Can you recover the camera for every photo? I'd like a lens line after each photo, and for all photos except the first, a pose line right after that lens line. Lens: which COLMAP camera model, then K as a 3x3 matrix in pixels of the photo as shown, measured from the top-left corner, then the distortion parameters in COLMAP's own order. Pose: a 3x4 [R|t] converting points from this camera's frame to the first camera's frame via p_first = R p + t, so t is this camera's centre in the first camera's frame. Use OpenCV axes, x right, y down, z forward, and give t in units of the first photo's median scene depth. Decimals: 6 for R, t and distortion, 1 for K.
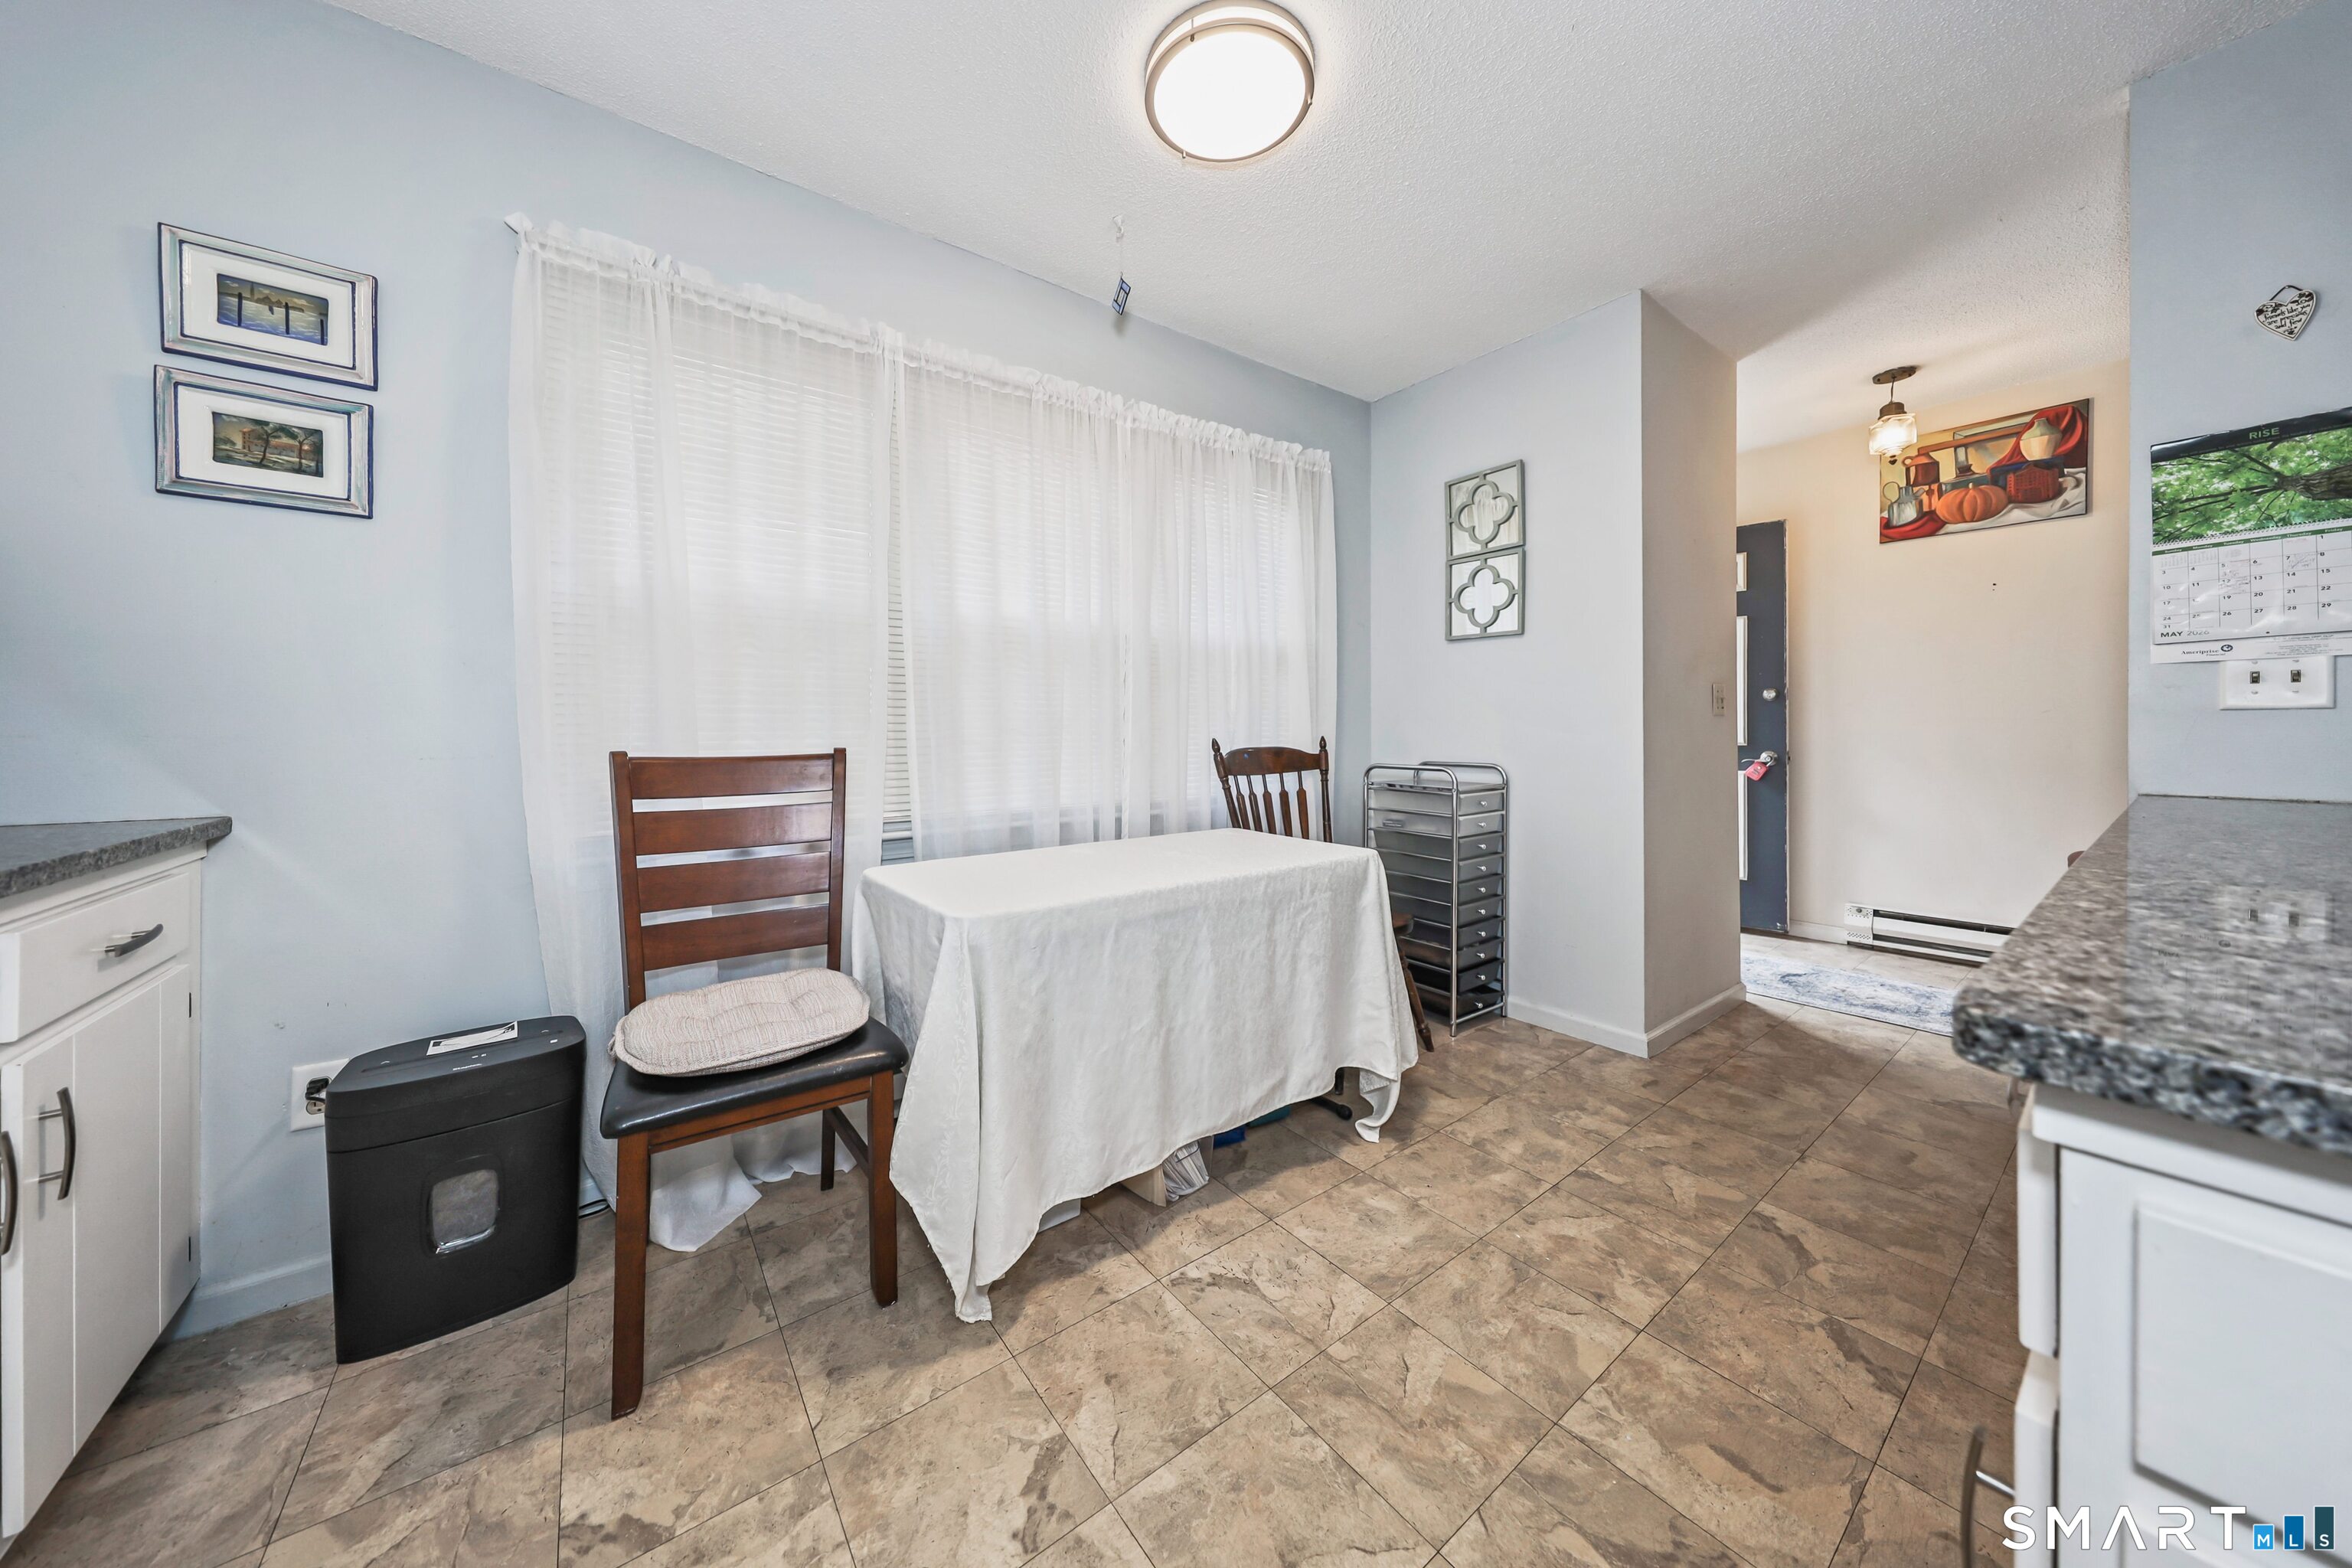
lens RADIAL K [[768.9, 0, 1164.1], [0, 768.9, 726.5], [0, 0, 1]] dist [-0.000122, -0.000268]
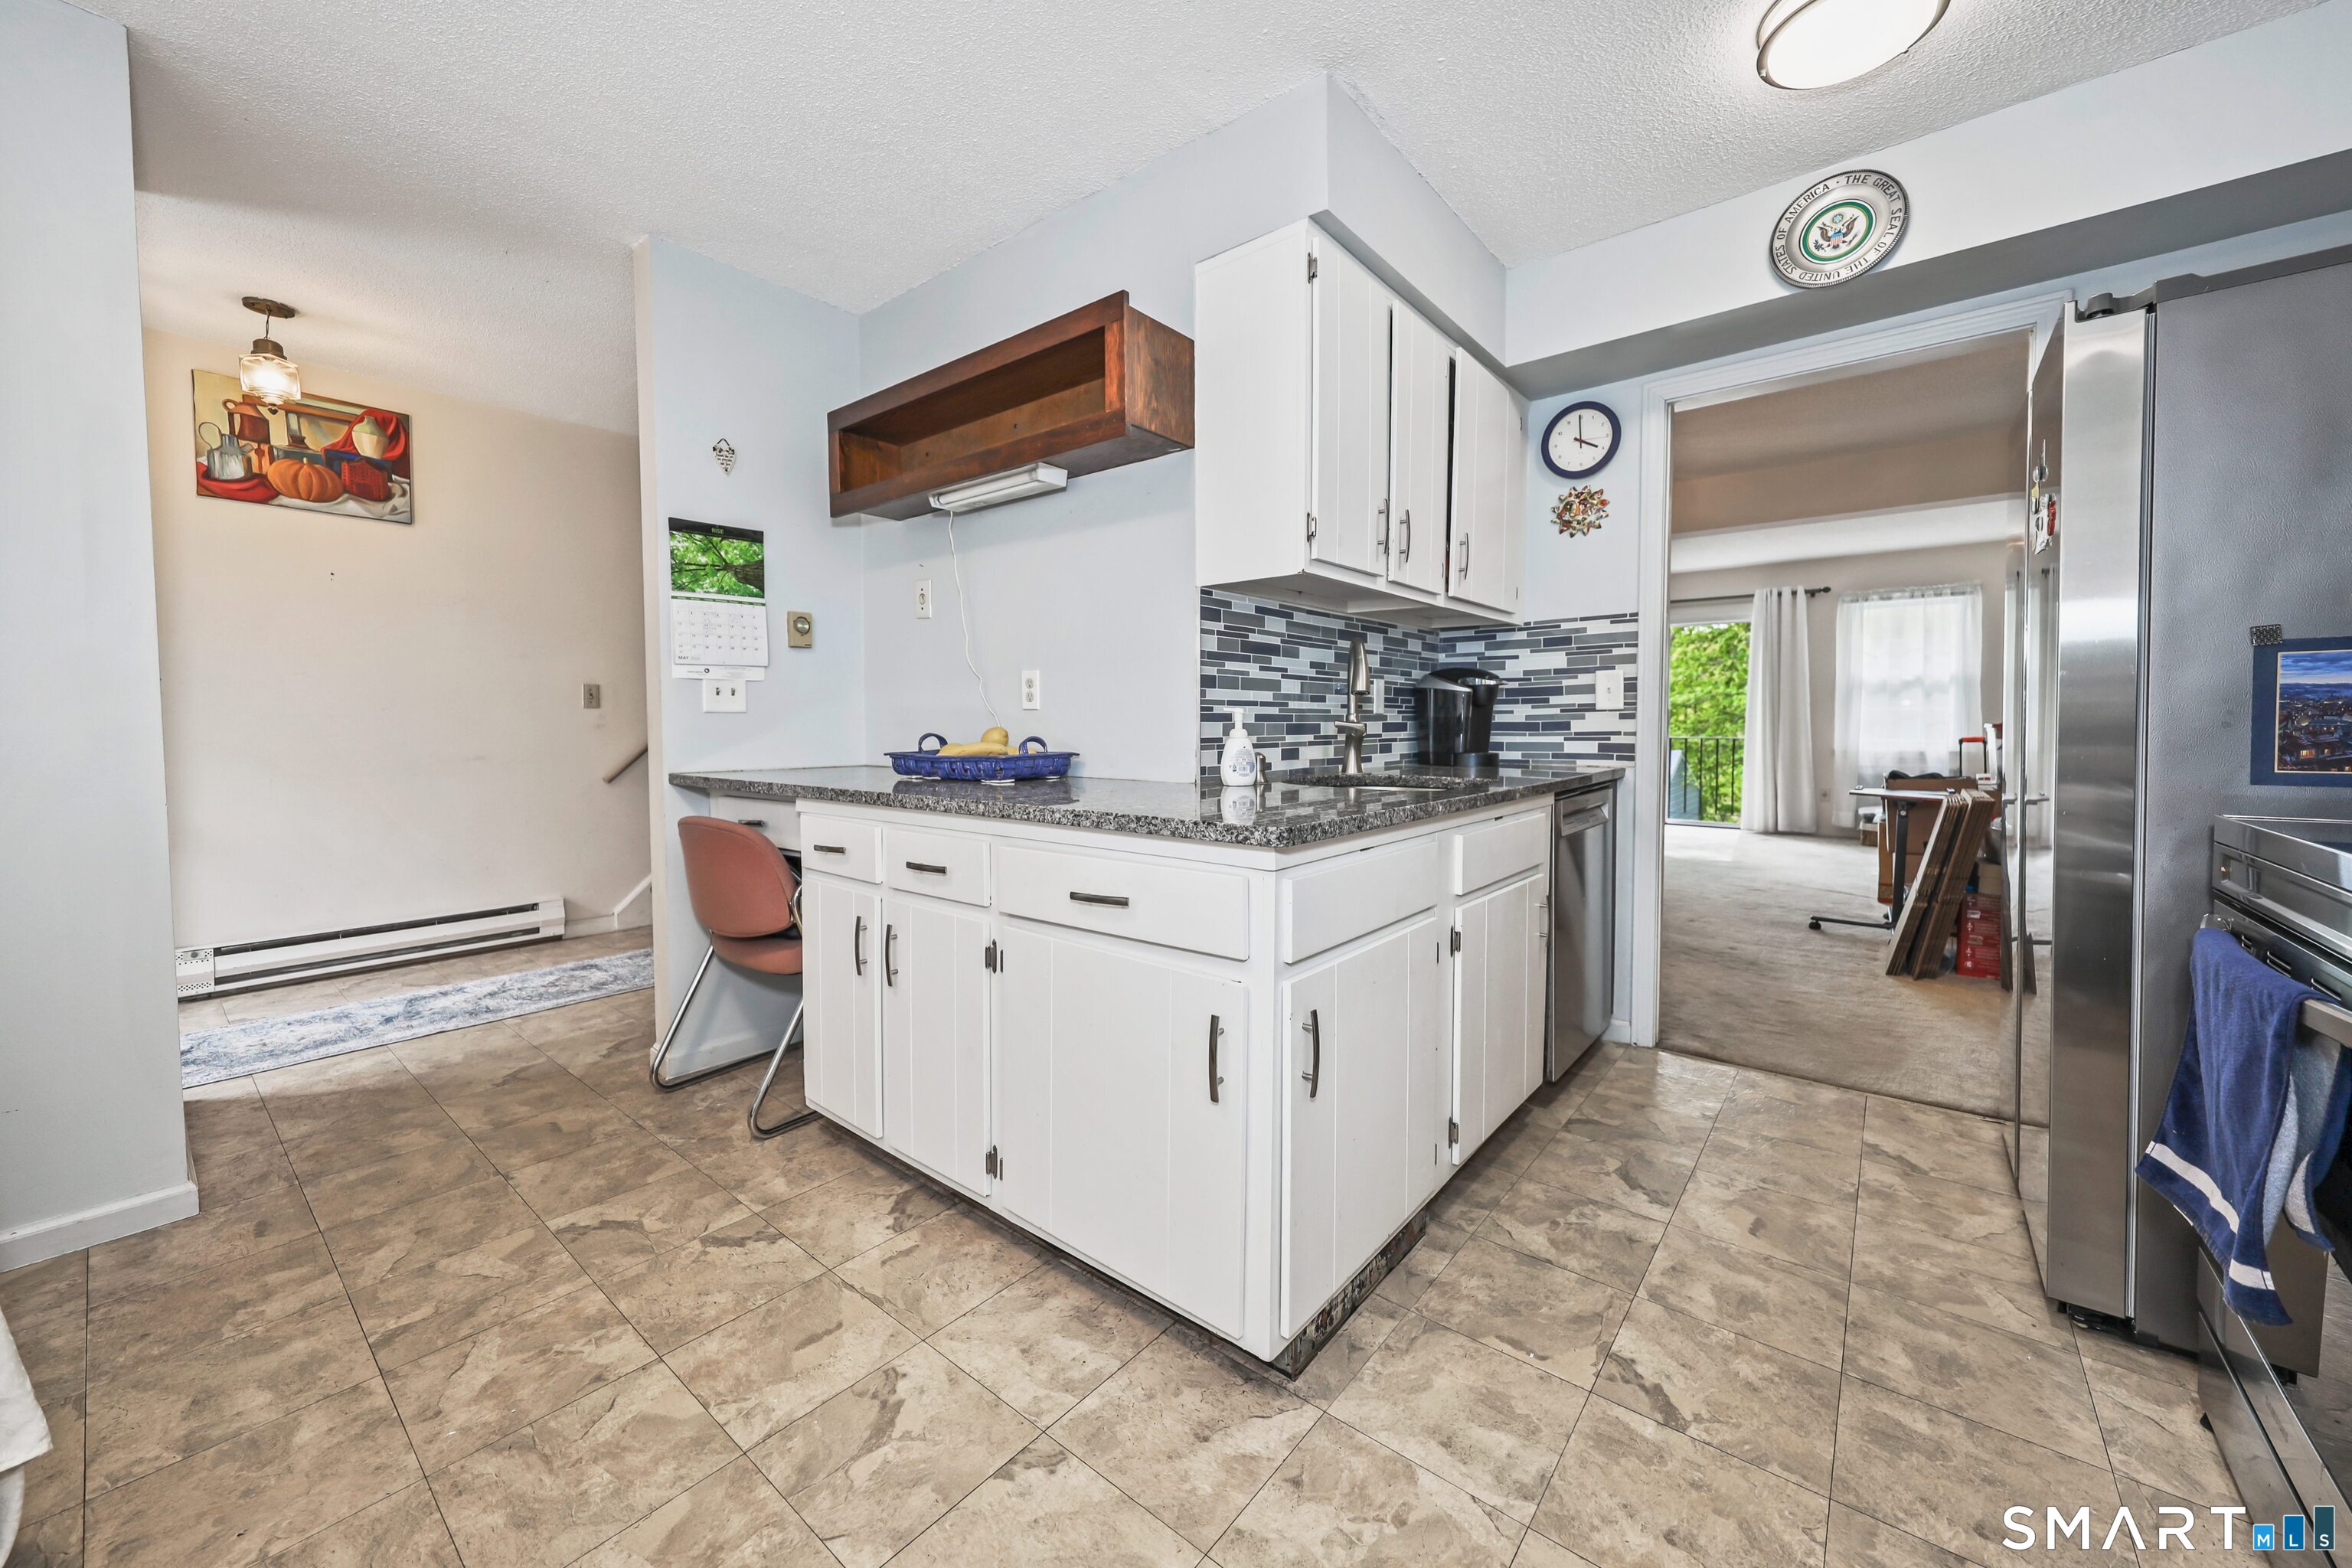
lens RADIAL K [[886.0, 0, 1153.1], [0, 886.0, 758.6], [0, 0, 1]] dist [0.002123, 0.000242]
pose [[-0.228825, -0.034955, 0.972840, -0.375827], [-0.001787, 0.999369, 0.035488, 0.003938], [-0.973466, 0.006382, -0.228743, 0.437808]]
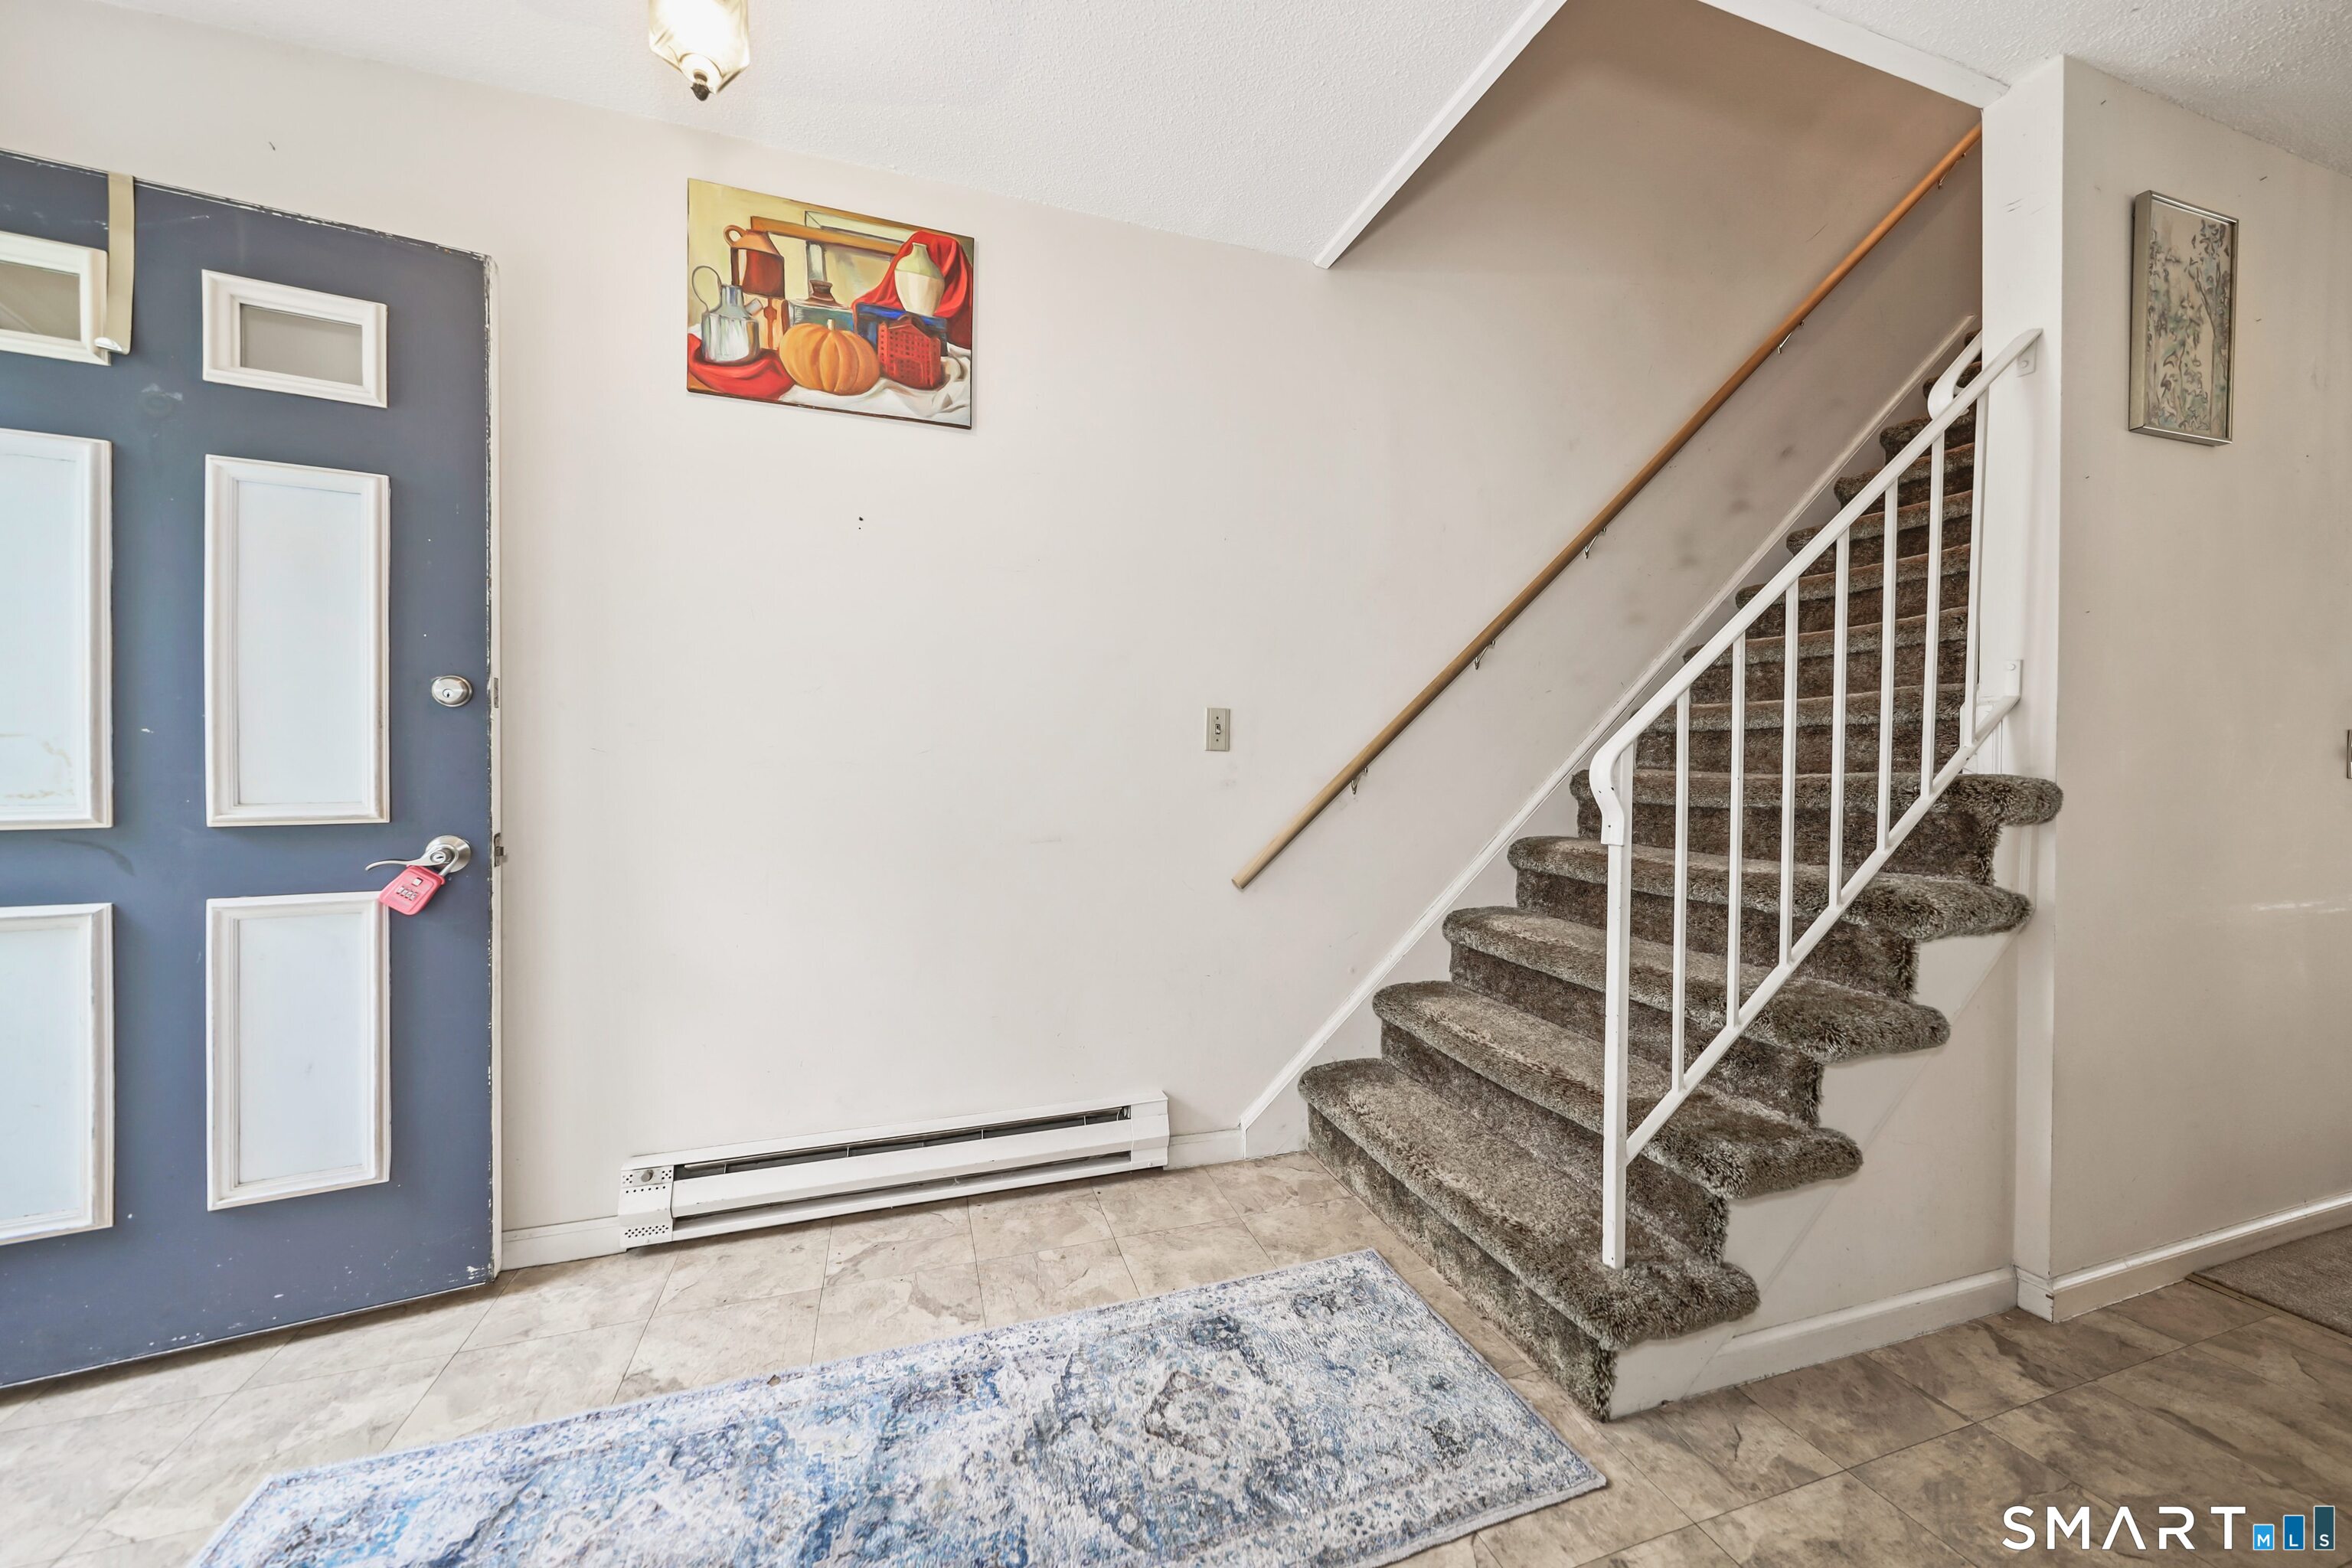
lens RADIAL K [[828.4, 0, 1137.6], [0, 828.4, 790.6], [0, 0, 1]] dist [-0.000200, 0.000965]
pose [[0.323725, -0.015355, 0.946027, 0.960023], [-0.013868, 0.999684, 0.020971, -0.009067], [-0.946049, -0.019908, 0.323410, 1.019177]]
